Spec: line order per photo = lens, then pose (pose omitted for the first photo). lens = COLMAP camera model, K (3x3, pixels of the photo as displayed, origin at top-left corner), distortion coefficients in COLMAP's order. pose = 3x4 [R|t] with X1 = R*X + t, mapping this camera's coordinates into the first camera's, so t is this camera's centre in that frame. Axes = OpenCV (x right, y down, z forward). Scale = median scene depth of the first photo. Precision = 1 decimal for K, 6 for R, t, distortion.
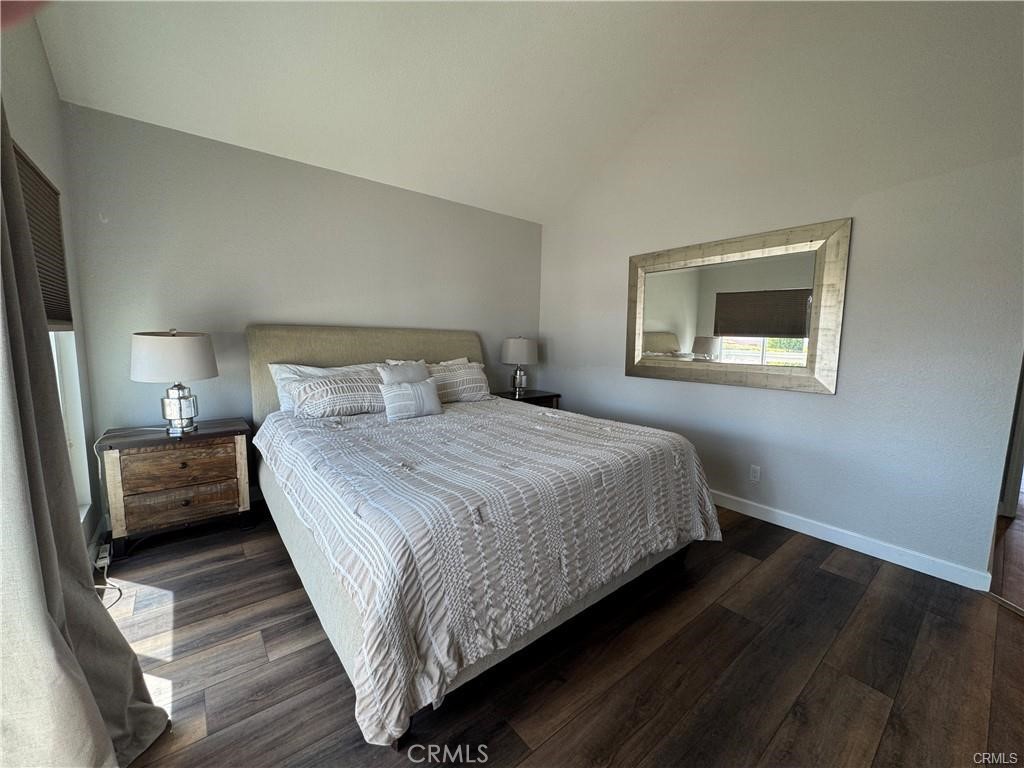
lens RADIAL K [[414.4, 0, 511.7], [0, 414.4, 385.2], [0, 0, 1]] dist [-0.001076, -0.000006]
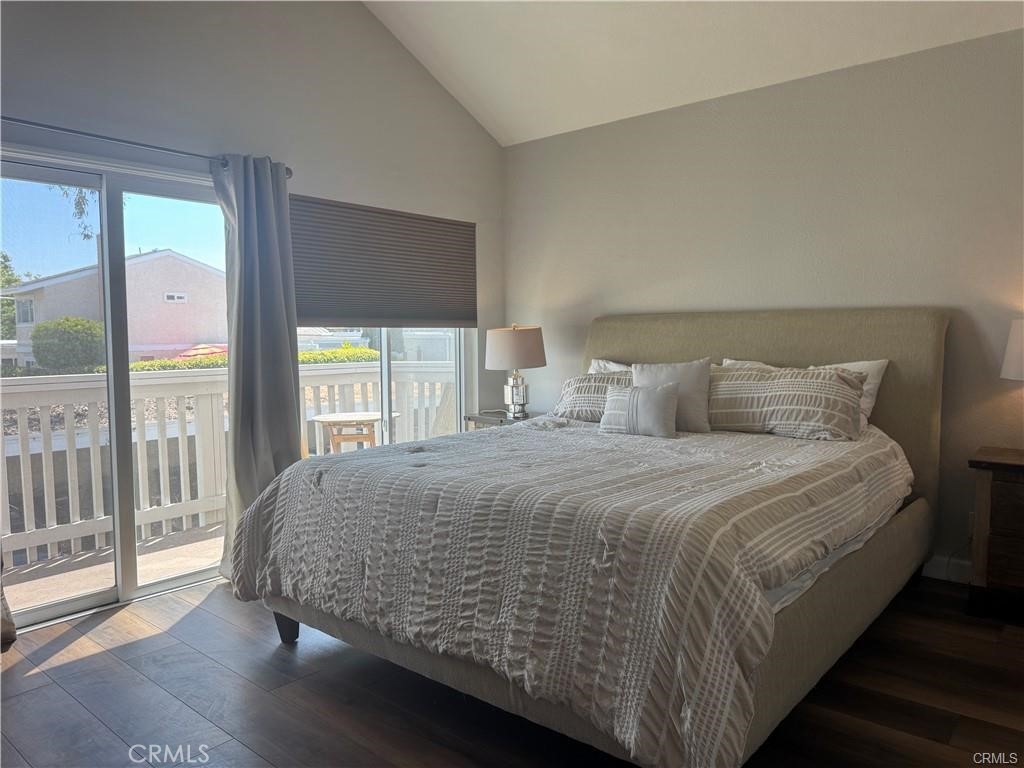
lens RADIAL K [[715.8, 0, 511.9], [0, 715.8, 385.1], [0, 0, 1]] dist [0.007926, -0.000793]
pose [[0.188575, 0.045571, -0.981001, 1.486989], [-0.108493, 0.993775, 0.025309, -0.024566], [0.976047, 0.101659, 0.192346, 0.889718]]
